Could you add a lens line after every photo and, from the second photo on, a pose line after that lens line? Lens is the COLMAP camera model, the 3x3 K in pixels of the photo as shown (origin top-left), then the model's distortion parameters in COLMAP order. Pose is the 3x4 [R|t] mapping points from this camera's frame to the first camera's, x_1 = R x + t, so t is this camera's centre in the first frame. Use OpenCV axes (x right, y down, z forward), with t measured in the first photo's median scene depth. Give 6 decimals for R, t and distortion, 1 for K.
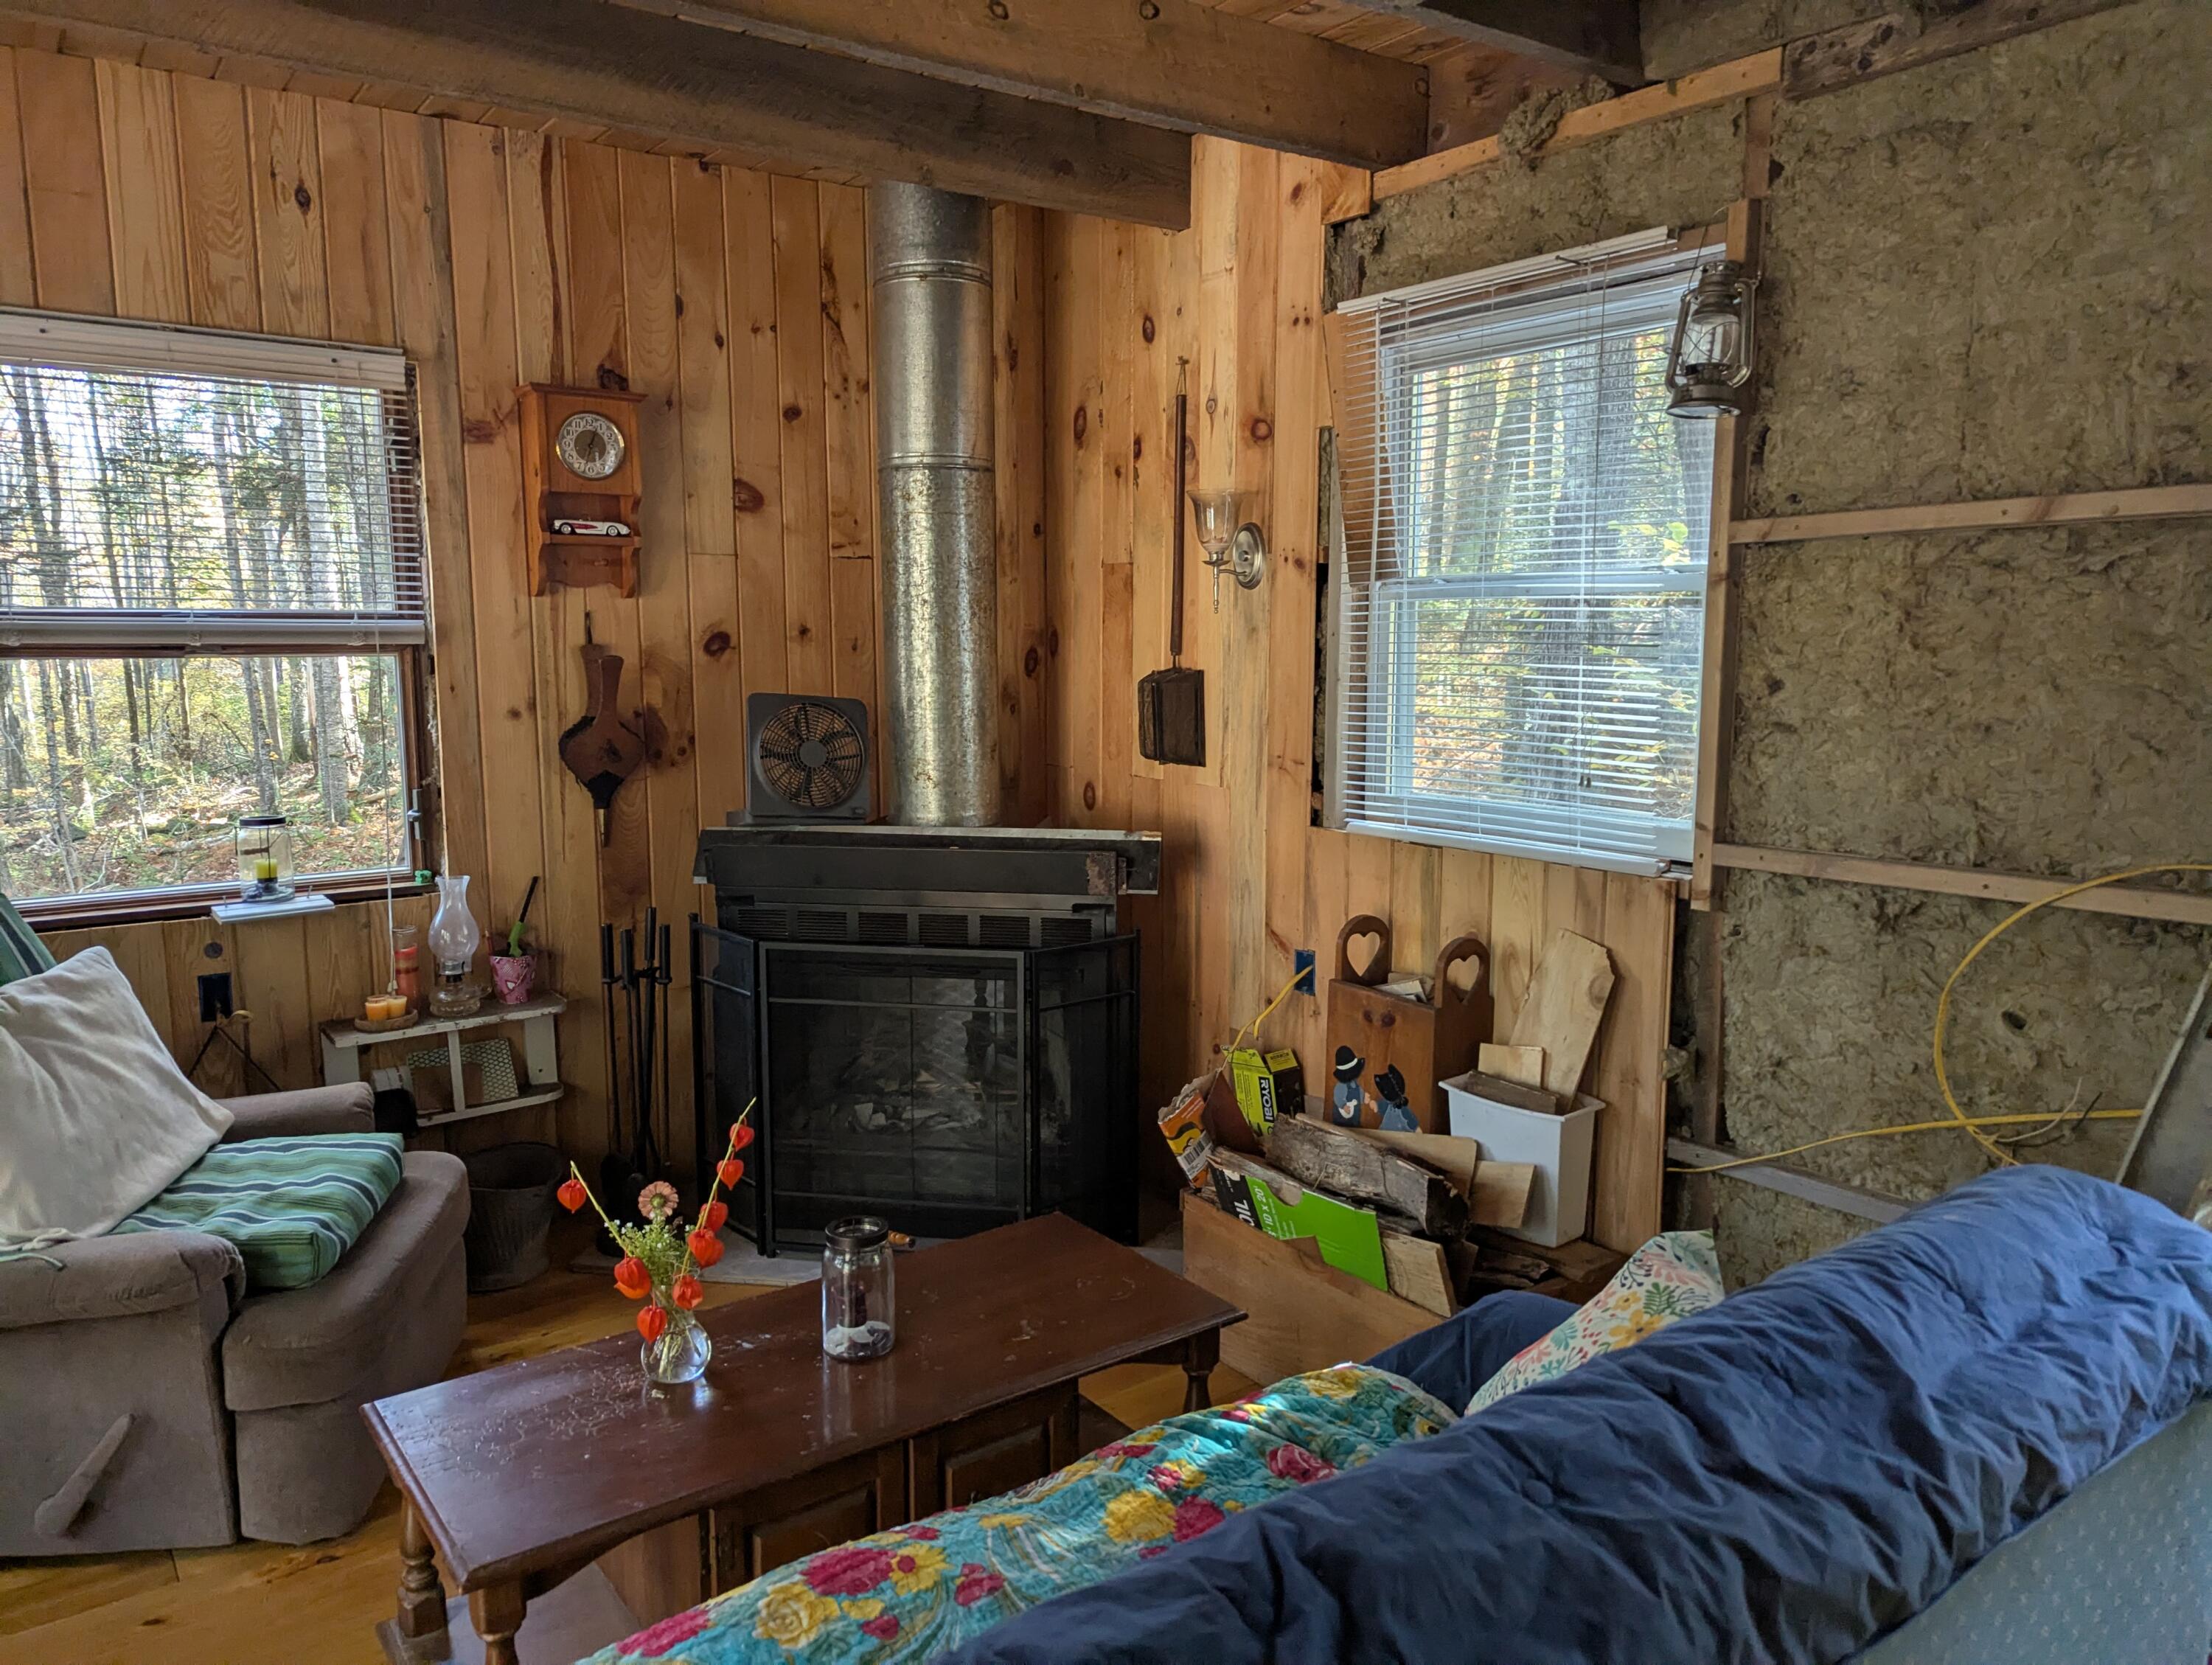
lens RADIAL K [[1562.9, 0, 1087.5], [0, 1562.9, 838.2], [0, 0, 1]] dist [0.064401, -0.055076]
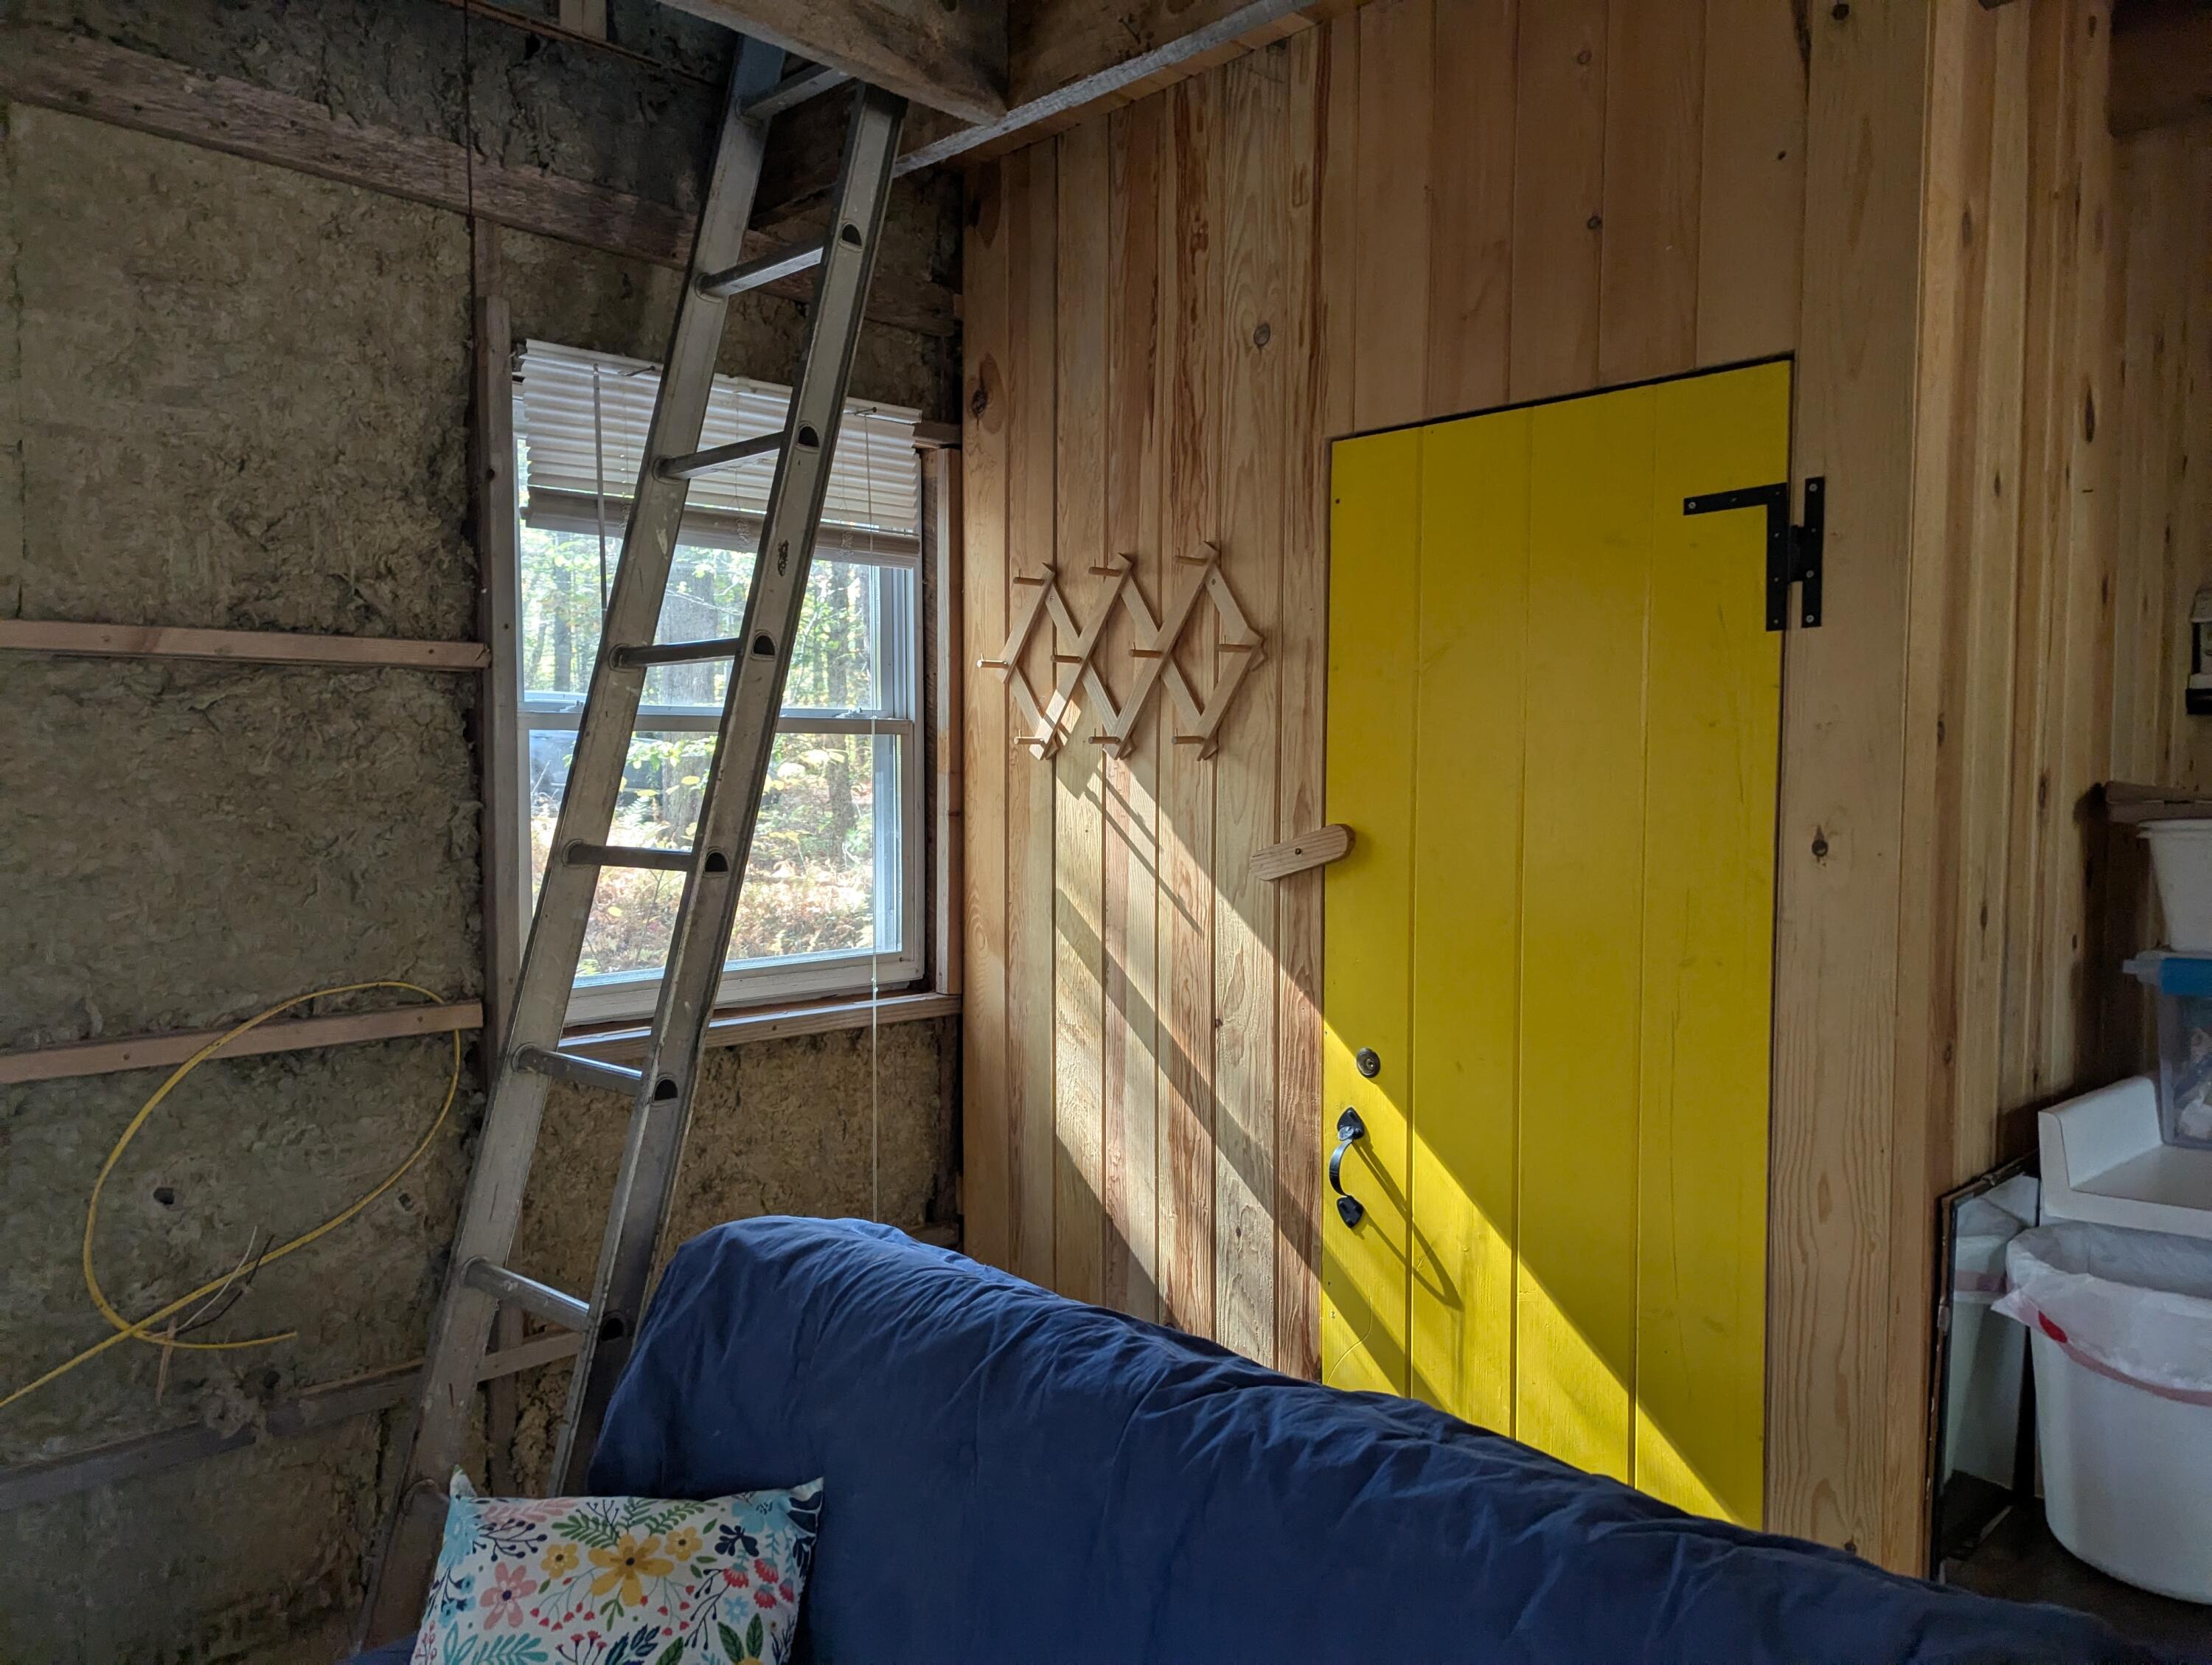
lens RADIAL K [[1562.9, 0, 1087.5], [0, 1562.9, 838.2], [0, 0, 1]] dist [0.064401, -0.055076]
pose [[-0.143960, -0.036146, 0.988923, -0.396375], [0.128617, 0.990173, 0.054915, -0.072379], [-0.981190, 0.135098, -0.137896, 0.602805]]
